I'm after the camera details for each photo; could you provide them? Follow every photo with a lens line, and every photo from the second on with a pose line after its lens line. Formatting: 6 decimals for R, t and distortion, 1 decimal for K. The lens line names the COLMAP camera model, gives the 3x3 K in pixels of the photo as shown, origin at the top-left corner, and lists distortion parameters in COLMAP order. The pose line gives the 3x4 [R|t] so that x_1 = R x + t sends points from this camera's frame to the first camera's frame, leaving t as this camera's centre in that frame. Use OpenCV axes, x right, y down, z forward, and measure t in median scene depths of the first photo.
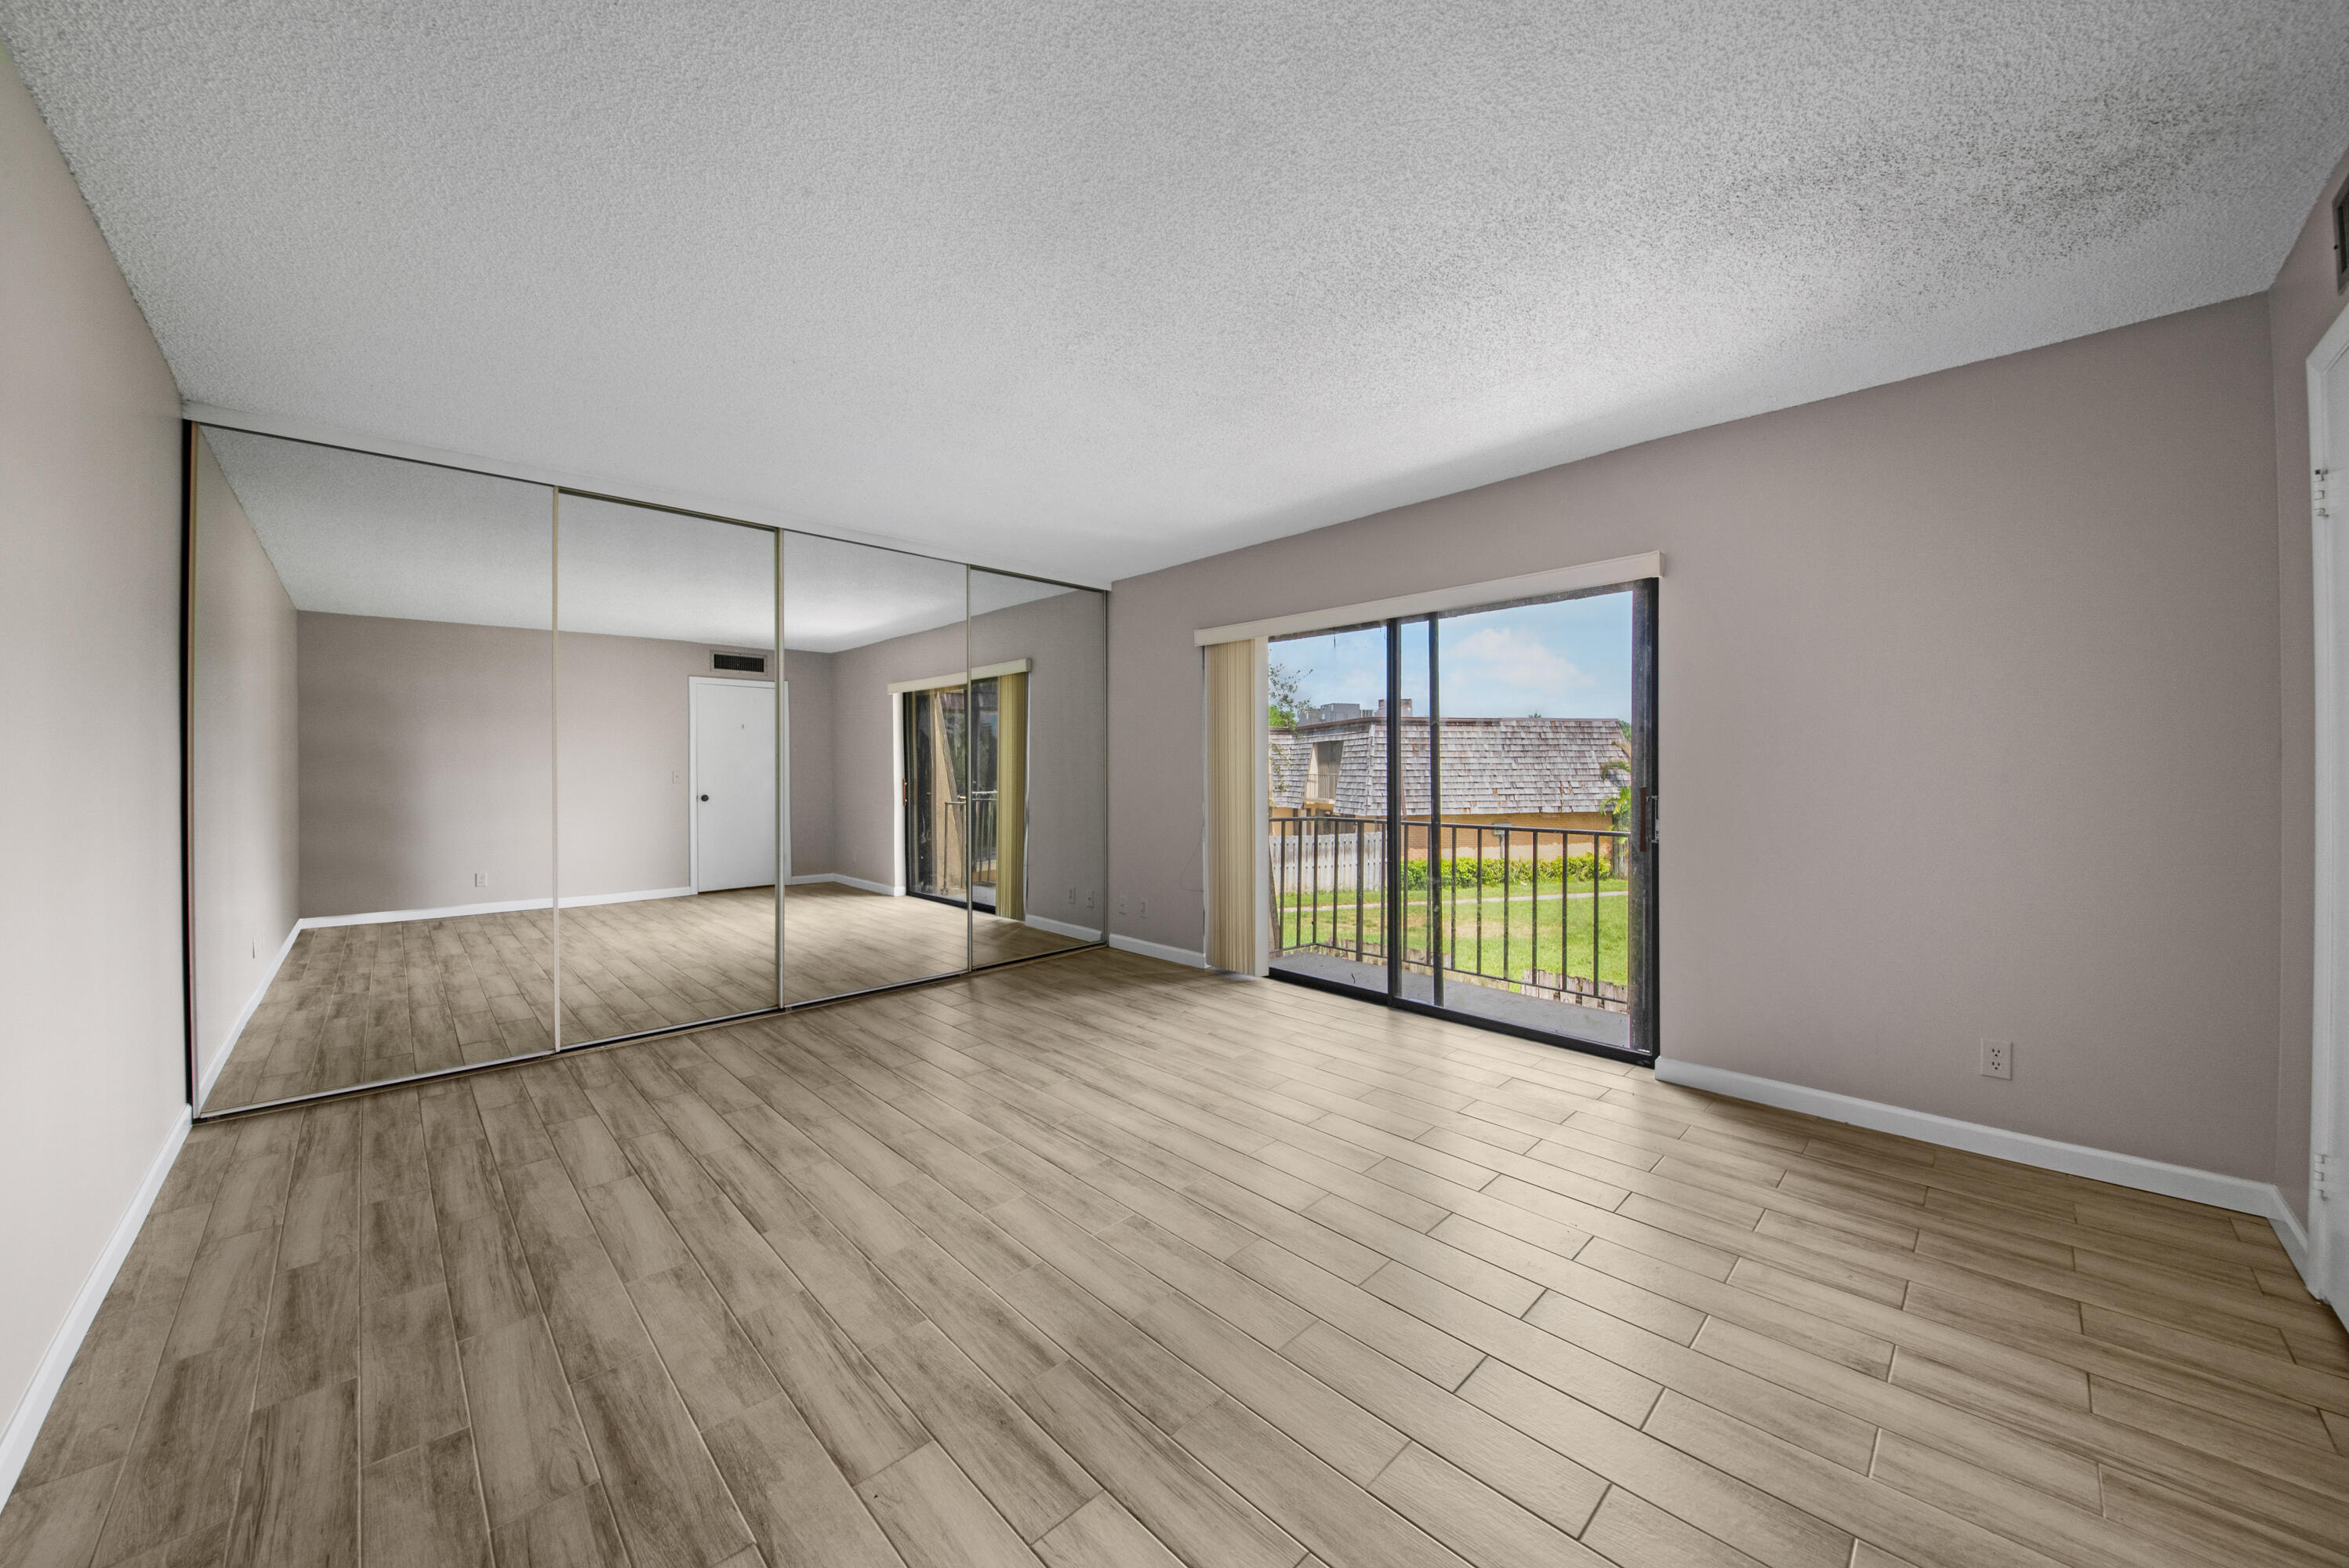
lens RADIAL K [[831.3, 0, 1174.7], [0, 831.3, 762.1], [0, 0, 1]] dist [0.001003, -0.008744]
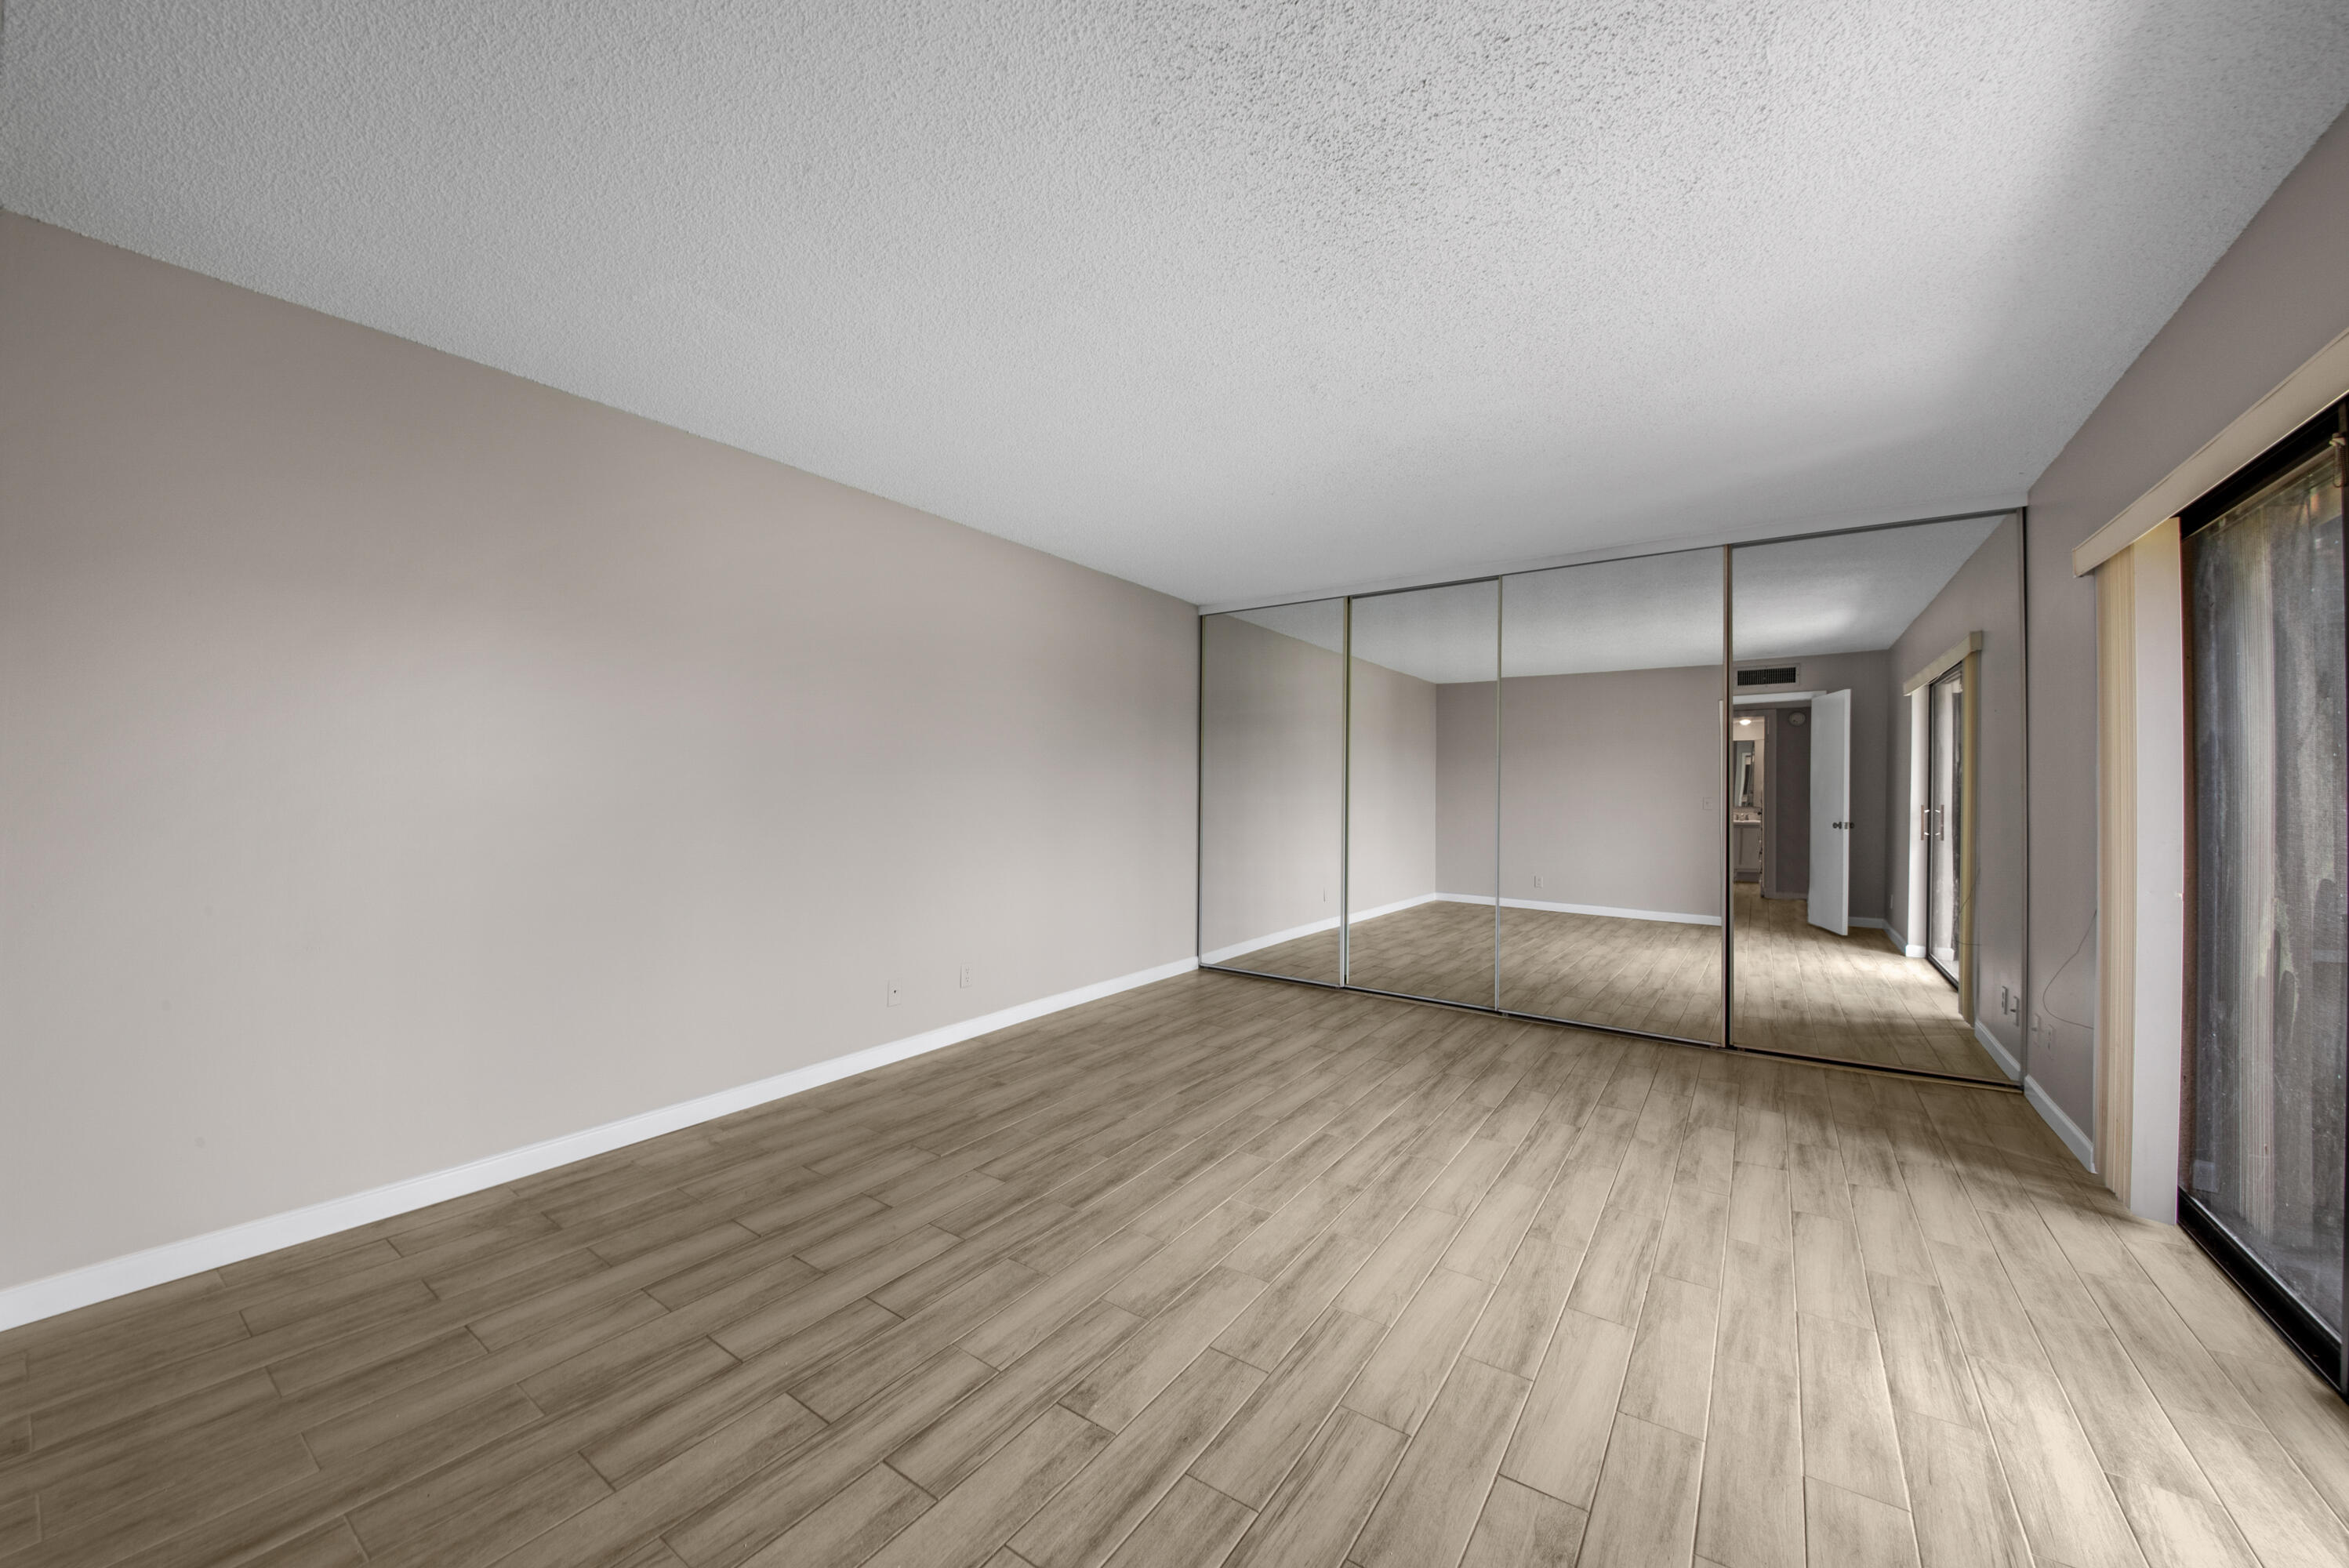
lens RADIAL K [[848.1, 0, 1169.9], [0, 848.1, 786.0], [0, 0, 1]] dist [0.000396, -0.003648]
pose [[0.176126, 0.006698, -0.984345, 0.748200], [-0.001256, 0.999978, 0.006580, -0.012814], [0.984367, 0.000077, 0.176131, 0.501786]]
